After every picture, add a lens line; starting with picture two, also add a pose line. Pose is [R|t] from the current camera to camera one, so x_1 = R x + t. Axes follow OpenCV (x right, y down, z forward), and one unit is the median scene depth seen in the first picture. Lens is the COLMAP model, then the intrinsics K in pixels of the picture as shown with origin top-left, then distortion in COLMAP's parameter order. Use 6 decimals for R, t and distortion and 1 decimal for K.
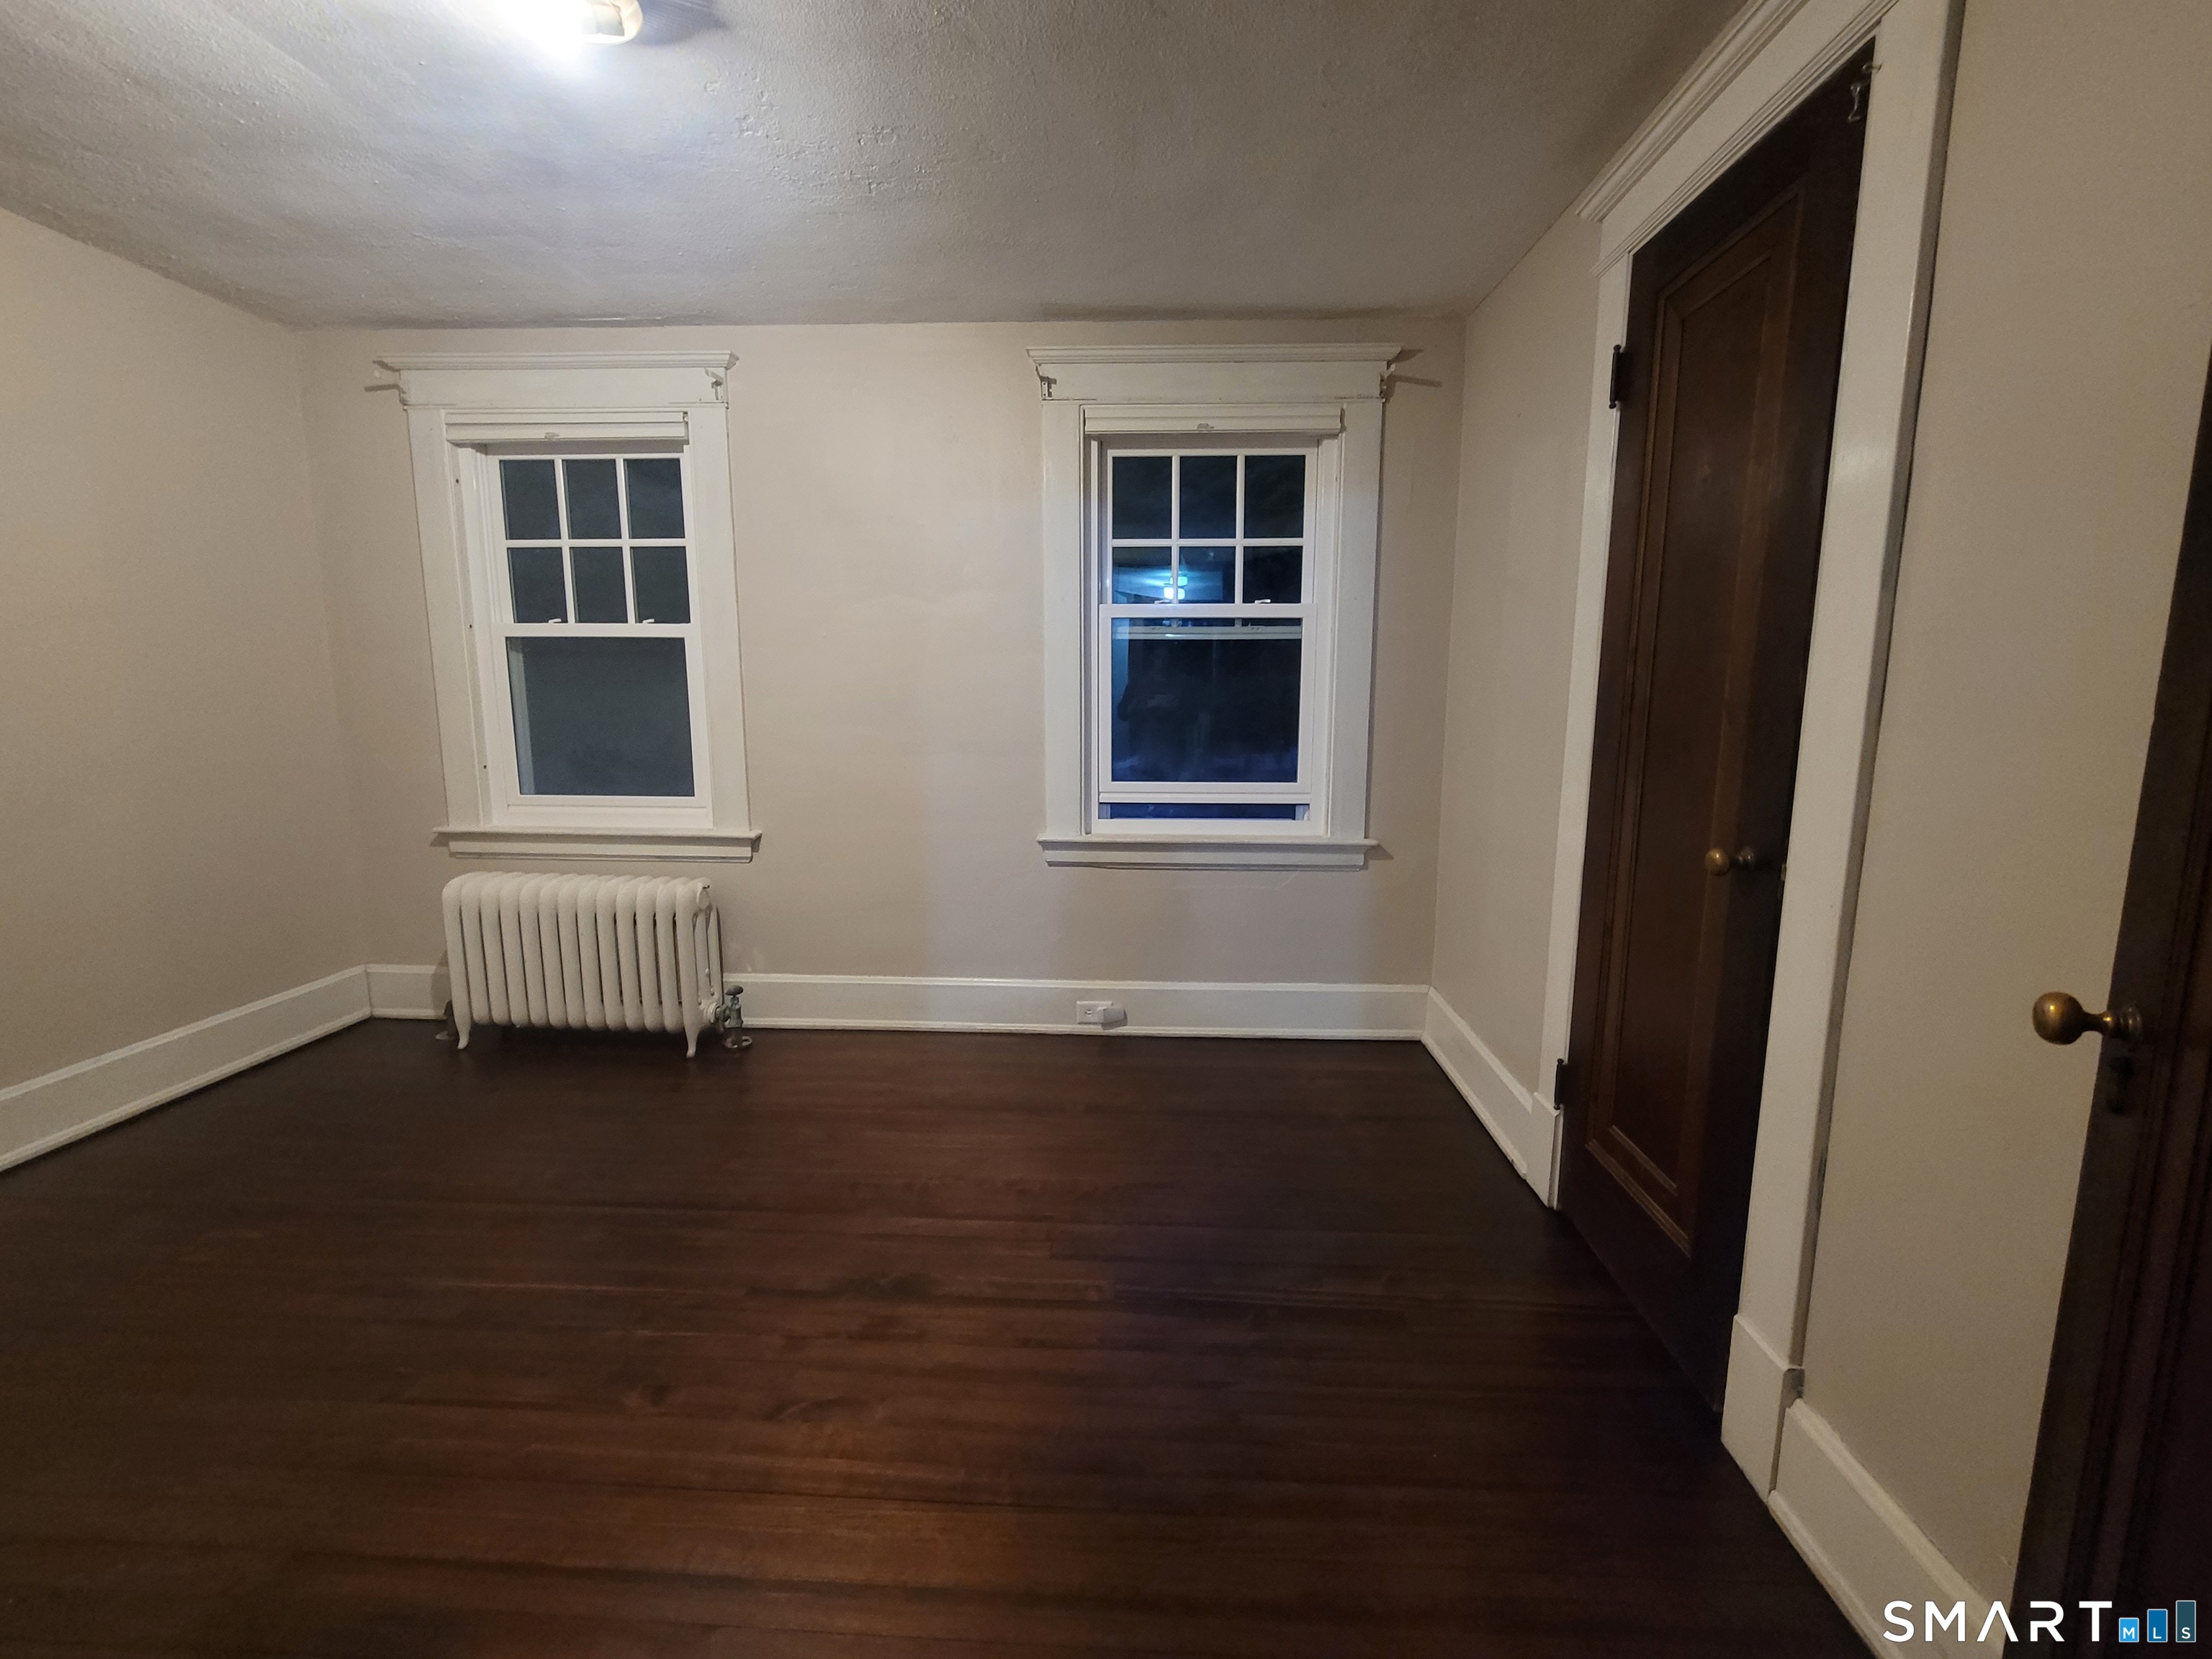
lens RADIAL K [[905.1, 0, 1106.0], [0, 905.1, 829.5], [0, 0, 1]] dist [-0.001086, 0.000116]
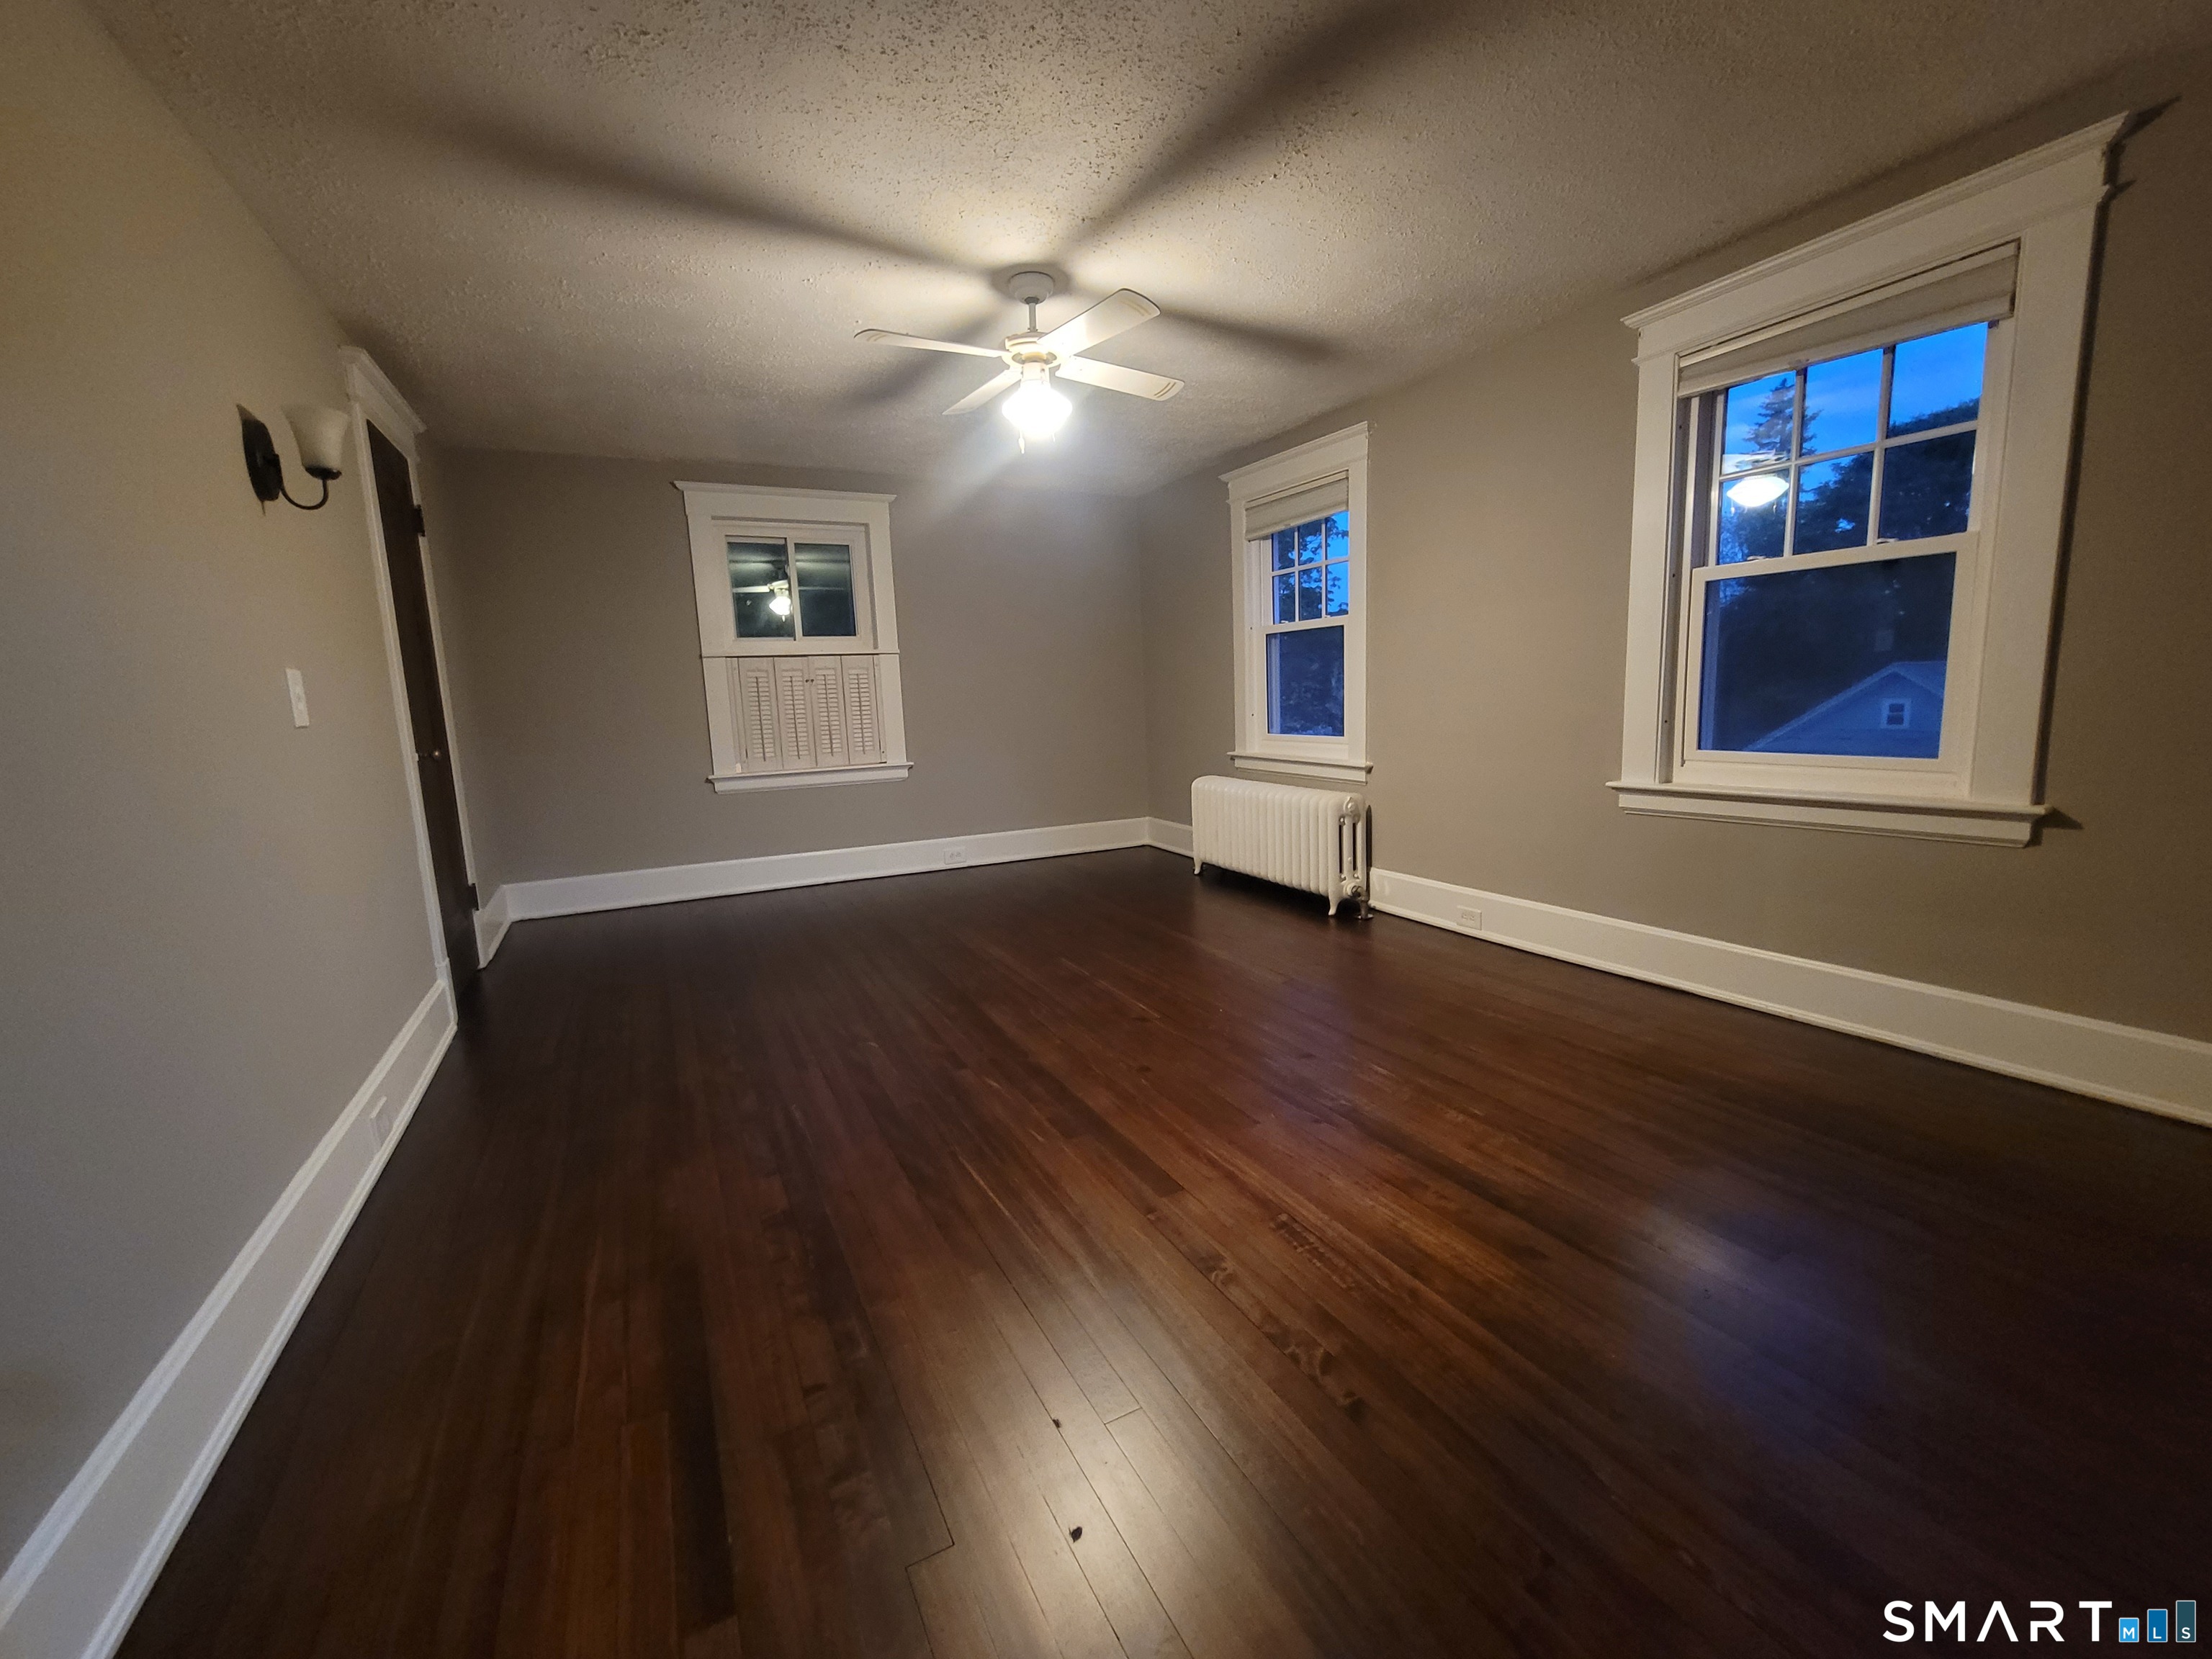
lens RADIAL K [[905.1, 0, 1106.0], [0, 905.1, 829.5], [0, 0, 1]] dist [-0.001086, 0.000116]
pose [[0.504351, 0.101730, -0.857485, 0.591776], [-0.054630, 0.994806, 0.085890, 0.008131], [0.861769, 0.003526, 0.507288, -0.050889]]
